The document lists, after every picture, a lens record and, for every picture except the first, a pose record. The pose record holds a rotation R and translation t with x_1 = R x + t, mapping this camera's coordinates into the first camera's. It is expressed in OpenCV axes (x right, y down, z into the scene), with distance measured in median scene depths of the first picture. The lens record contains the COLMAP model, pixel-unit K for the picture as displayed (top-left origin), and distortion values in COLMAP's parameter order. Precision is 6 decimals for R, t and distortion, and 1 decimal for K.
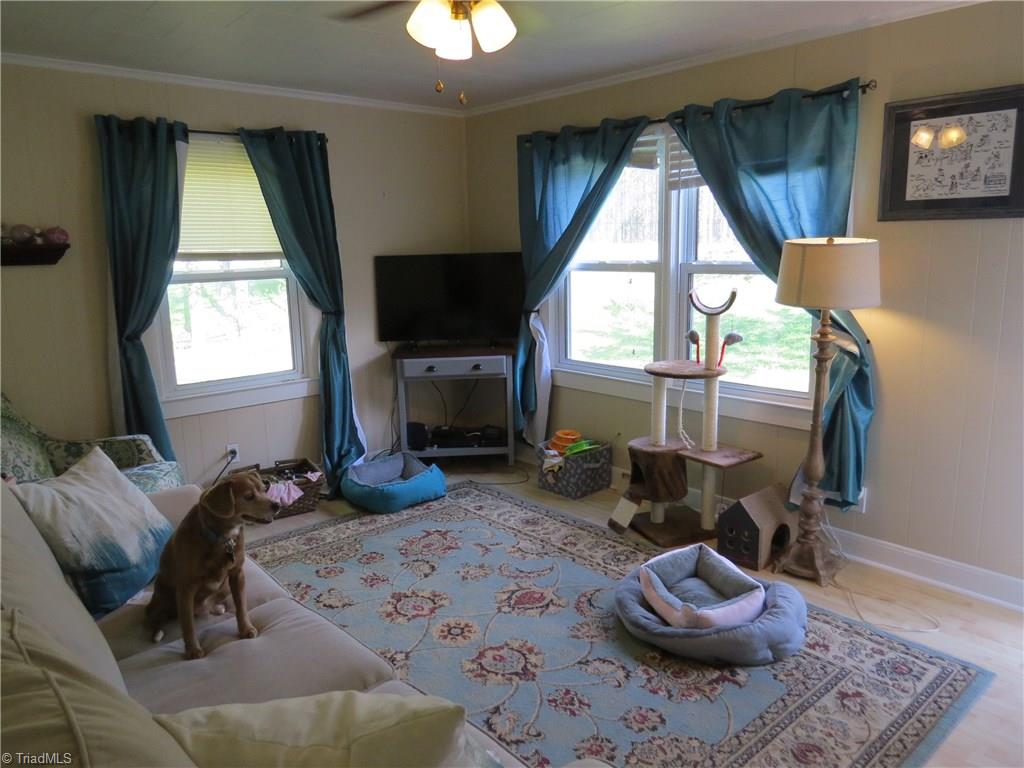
lens RADIAL K [[732.9, 0, 509.5], [0, 732.9, 383.7], [0, 0, 1]] dist [-0.020914, -0.003031]
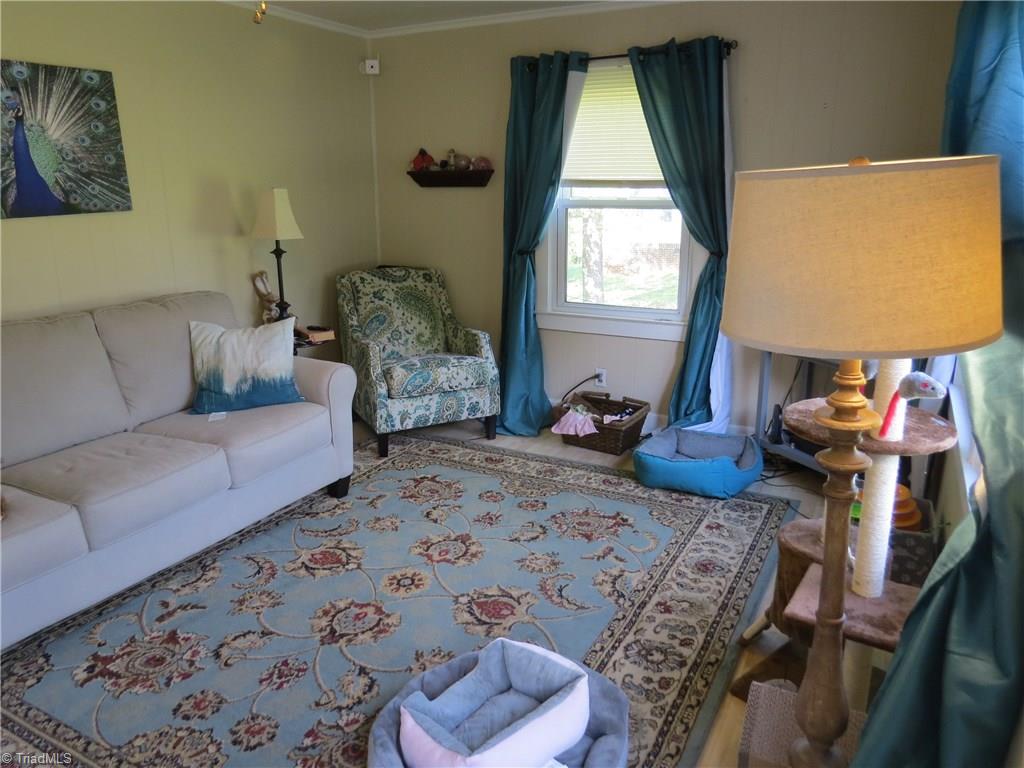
lens RADIAL K [[732.9, 0, 512.6], [0, 732.9, 380.7], [0, 0, 1]] dist [-0.020914, -0.003031]
pose [[0.350466, 0.259953, -0.899777, 0.565892], [-0.175303, 0.961937, 0.209631, -0.105481], [0.920023, 0.084266, 0.382697, 0.537091]]
